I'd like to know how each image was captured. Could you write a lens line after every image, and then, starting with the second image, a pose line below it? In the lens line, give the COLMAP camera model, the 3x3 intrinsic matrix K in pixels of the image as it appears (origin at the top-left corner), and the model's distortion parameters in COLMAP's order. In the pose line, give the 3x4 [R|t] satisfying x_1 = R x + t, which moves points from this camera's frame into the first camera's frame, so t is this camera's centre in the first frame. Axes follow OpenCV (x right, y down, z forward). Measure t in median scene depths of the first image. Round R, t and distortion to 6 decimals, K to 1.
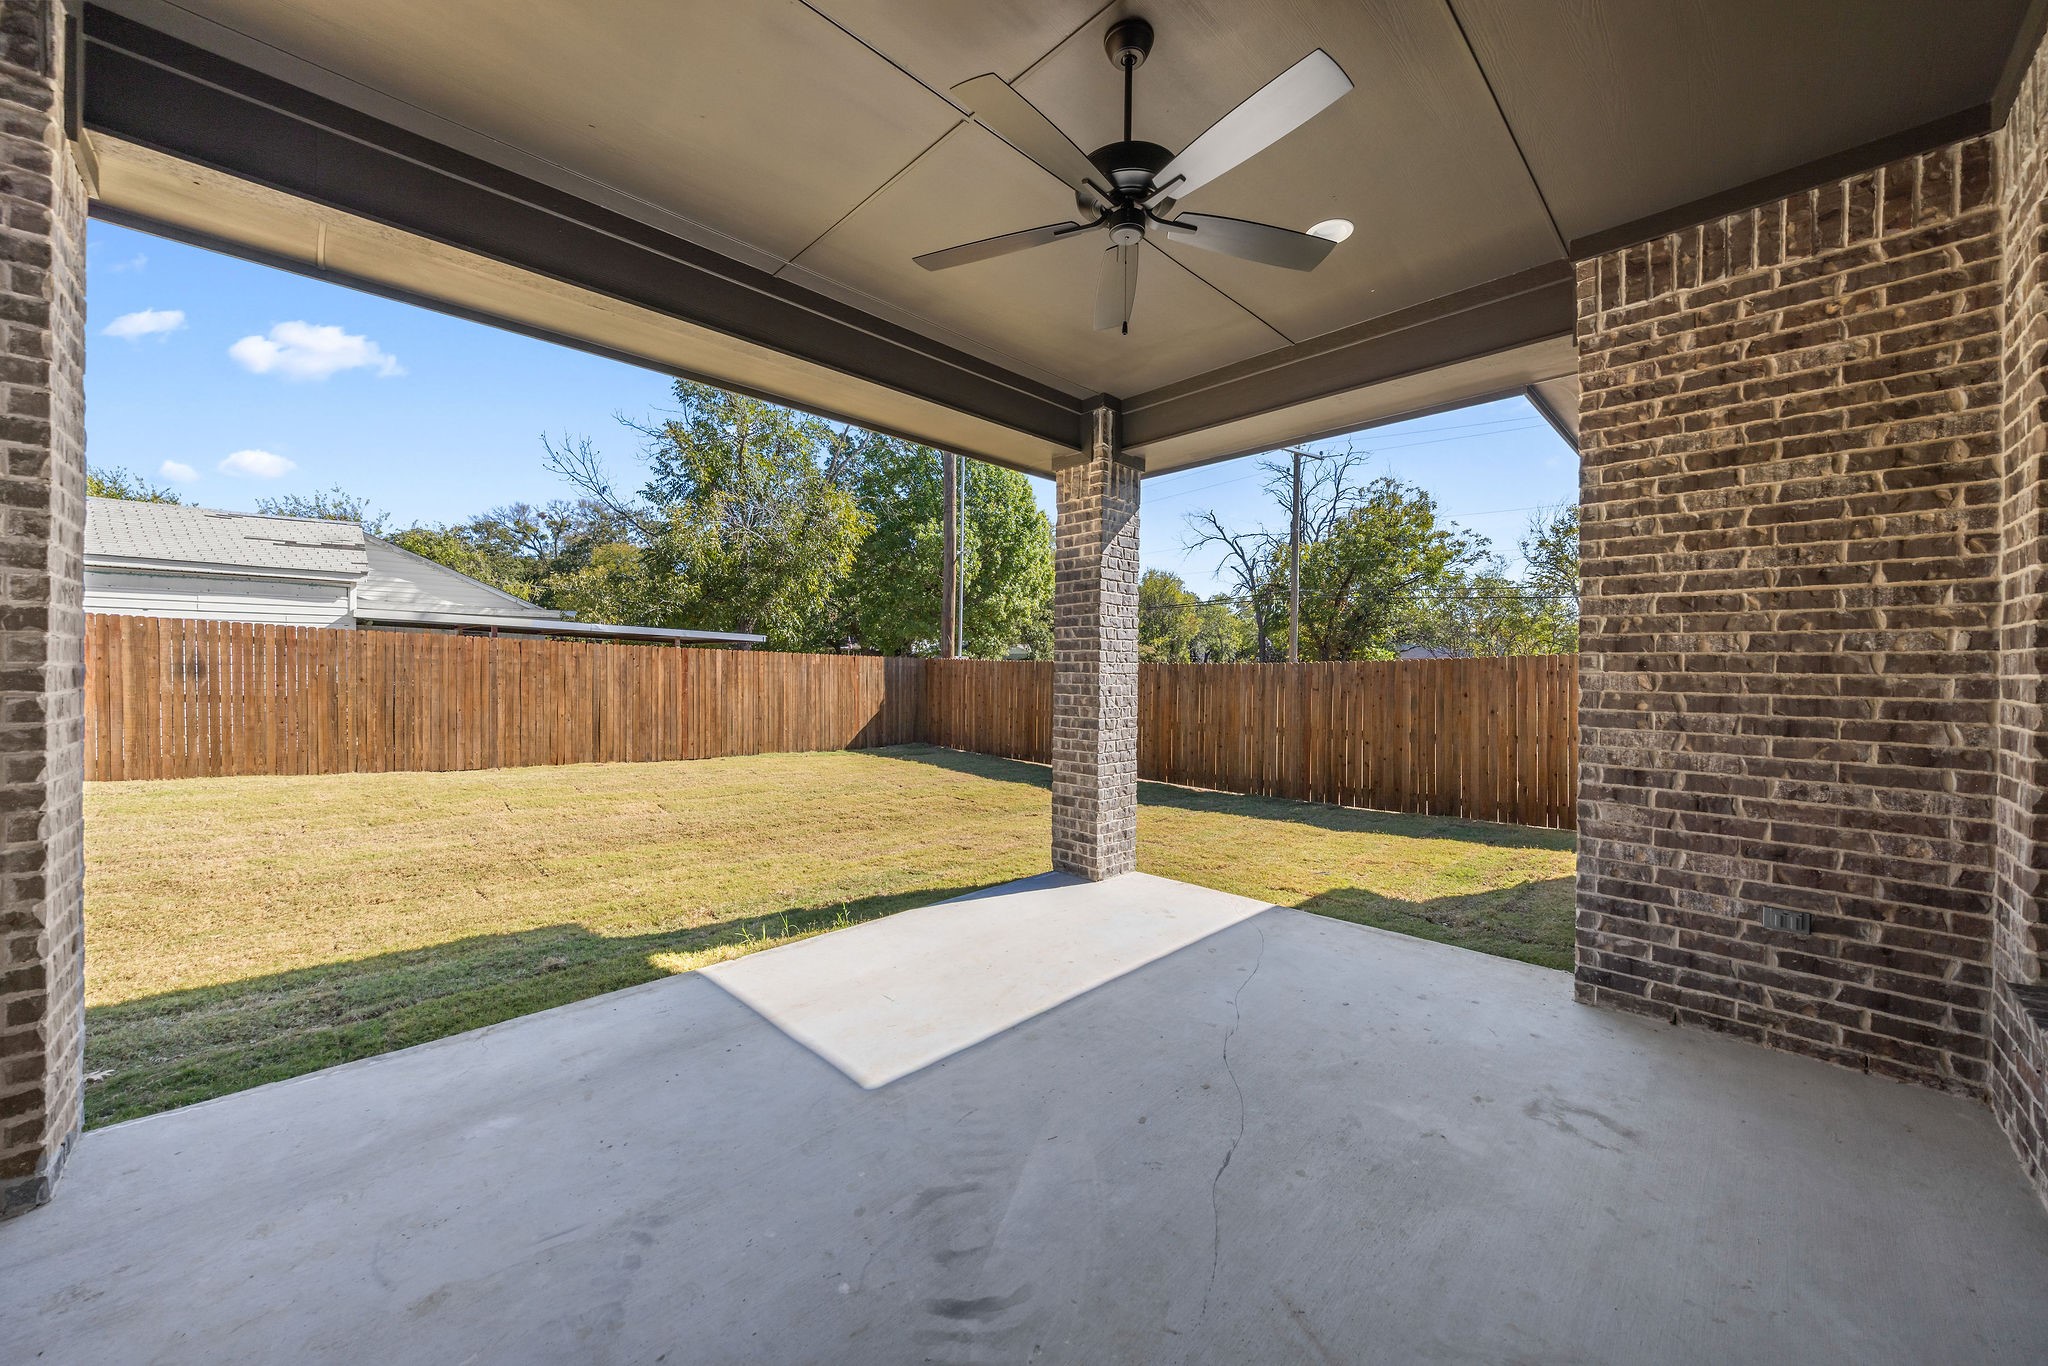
lens RADIAL K [[743.4, 0, 1023.2], [0, 743.4, 675.5], [0, 0, 1]] dist [-0.010298, -0.000095]
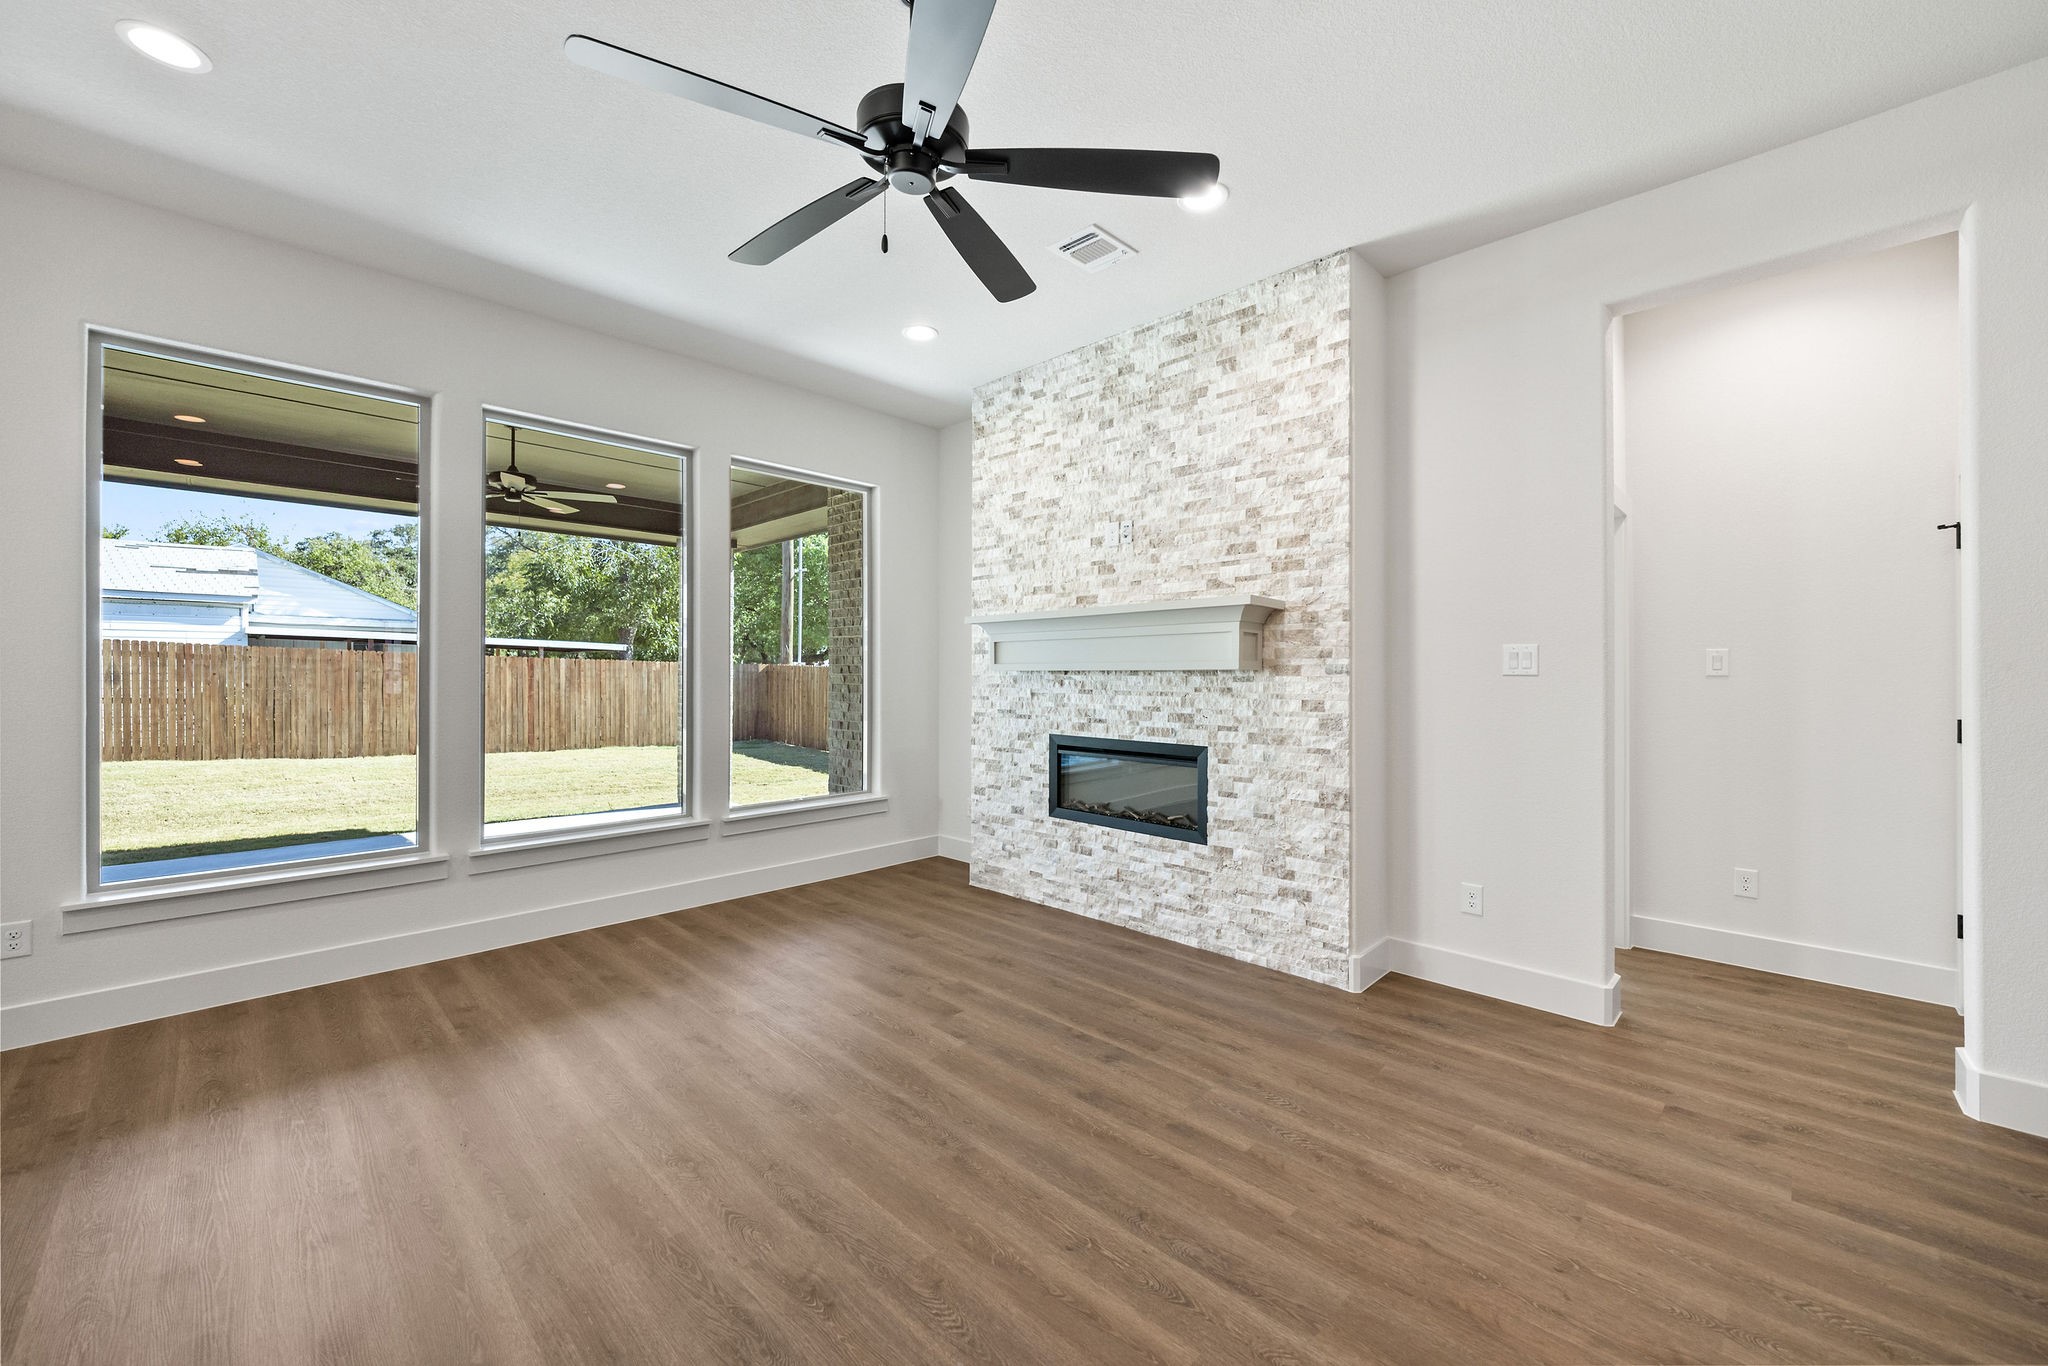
lens RADIAL K [[816.1, 0, 1026.7], [0, 816.1, 673.5], [0, 0, 1]] dist [0.001204, 0.000065]
pose [[0.999980, -0.004674, 0.004366, 0.382515], [0.004704, 0.999966, -0.006780, 0.001432], [-0.004334, 0.006801, 0.999967, -0.357795]]
